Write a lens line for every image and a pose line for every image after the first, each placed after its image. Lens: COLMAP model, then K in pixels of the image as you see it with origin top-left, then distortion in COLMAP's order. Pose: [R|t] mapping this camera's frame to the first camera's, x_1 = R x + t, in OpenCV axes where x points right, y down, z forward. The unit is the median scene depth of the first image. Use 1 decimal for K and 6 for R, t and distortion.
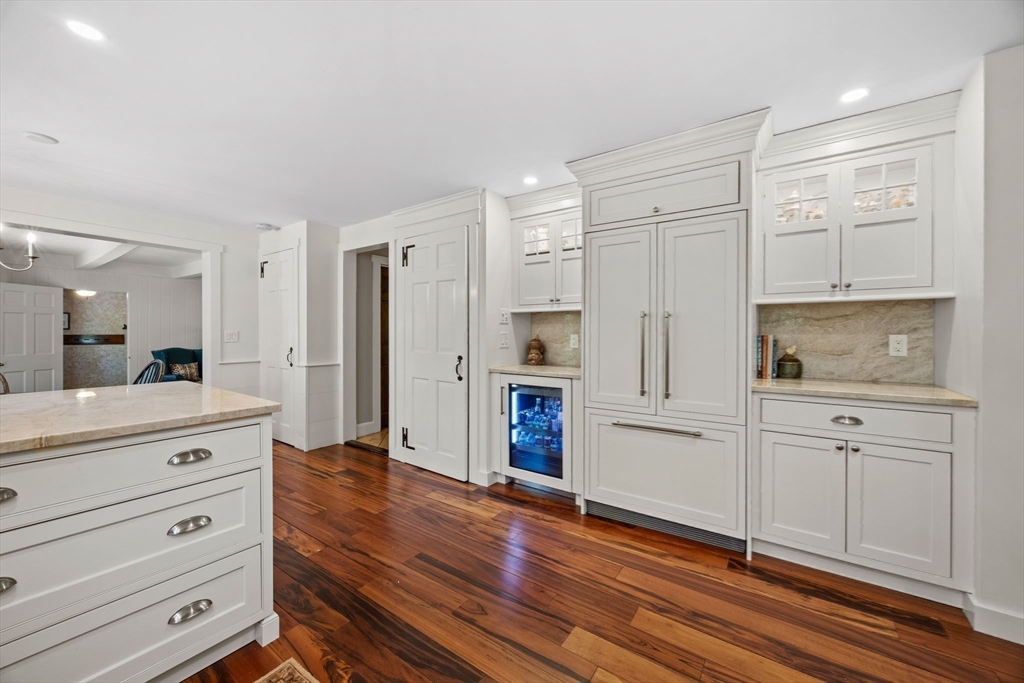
lens RADIAL K [[391.9, 0, 514.5], [0, 391.9, 337.3], [0, 0, 1]] dist [-0.002591, -0.000290]
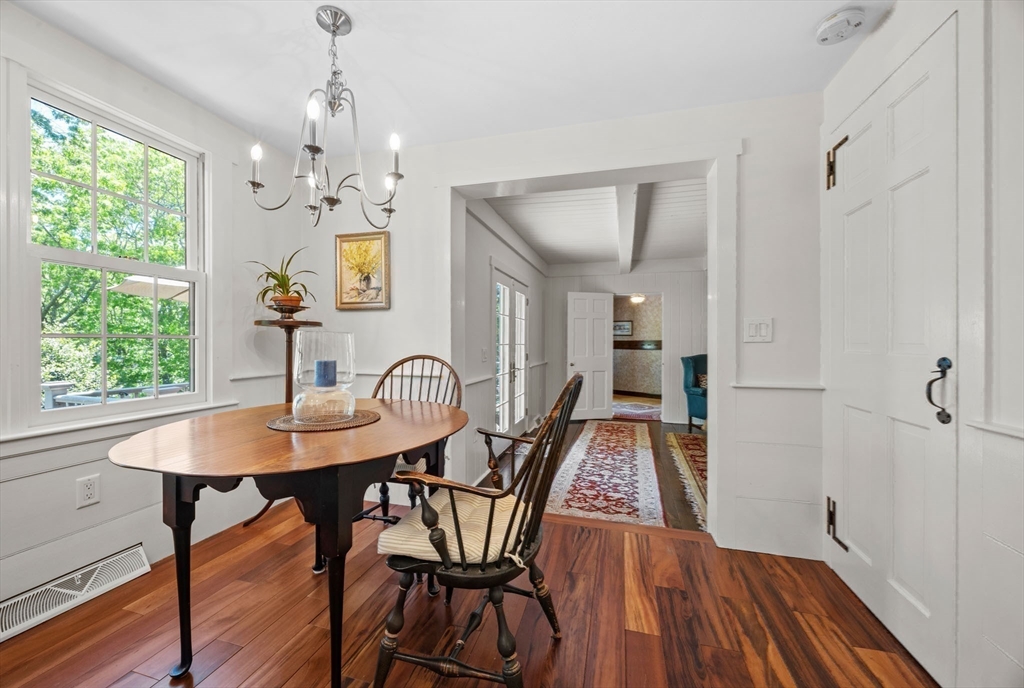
lens RADIAL K [[404.7, 0, 512.0], [0, 404.7, 344.0], [0, 0, 1]] dist [0.000503, 0.000055]
pose [[0.348579, -0.002153, -0.937277, -0.255679], [-0.003065, 0.999989, -0.003436, 0.010248], [0.937275, 0.004070, 0.348568, 0.379396]]
